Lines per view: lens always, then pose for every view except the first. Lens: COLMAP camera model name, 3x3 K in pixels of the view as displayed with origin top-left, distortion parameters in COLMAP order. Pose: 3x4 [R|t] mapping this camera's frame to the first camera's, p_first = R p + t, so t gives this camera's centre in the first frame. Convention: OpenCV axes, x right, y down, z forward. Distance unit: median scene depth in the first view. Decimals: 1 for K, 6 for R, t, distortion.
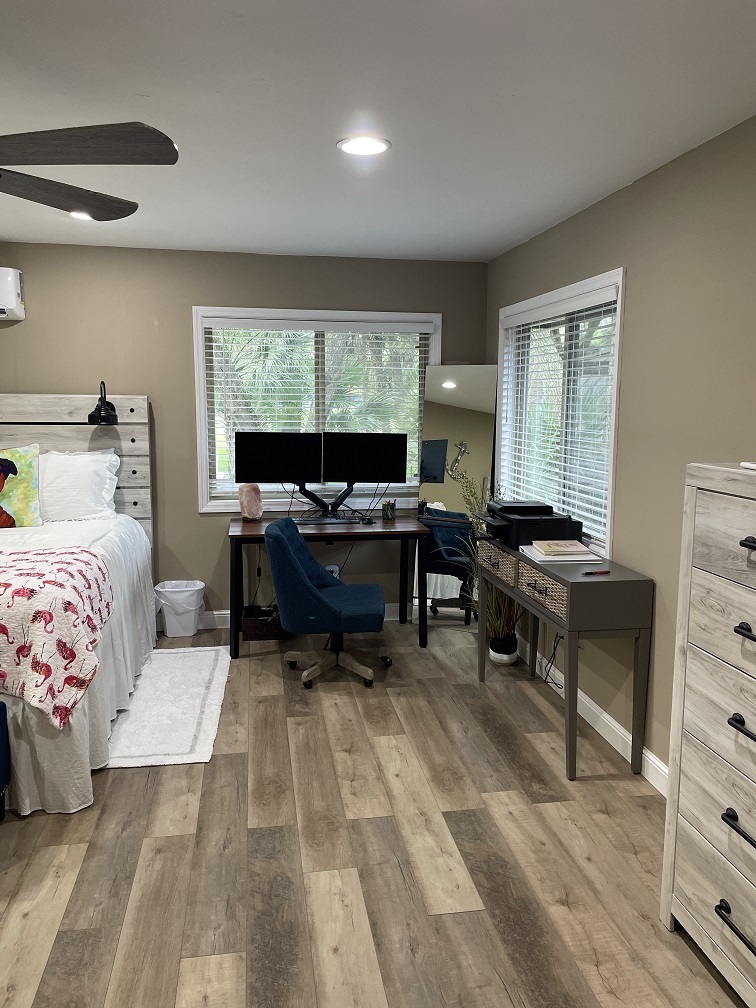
lens RADIAL K [[755.0, 0, 371.5], [0, 755.0, 499.4], [0, 0, 1]] dist [0.095516, -0.119796]
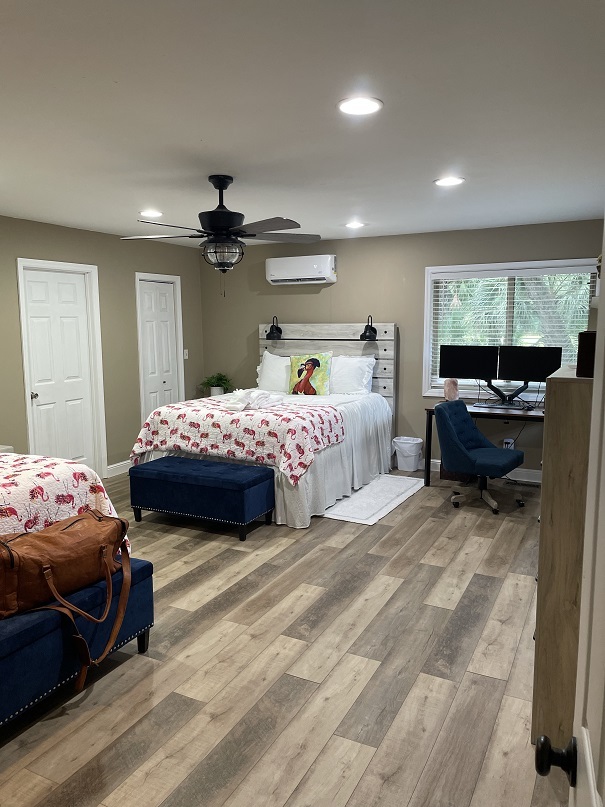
lens RADIAL K [[604.4, 0, 297.3], [0, 604.4, 399.8], [0, 0, 1]] dist [0.095516, -0.119796]
pose [[0.798689, 0.065441, -0.598174, 0.417503], [-0.068723, 0.997485, 0.017366, 0.027856], [0.597806, 0.027238, 0.801178, -0.230021]]
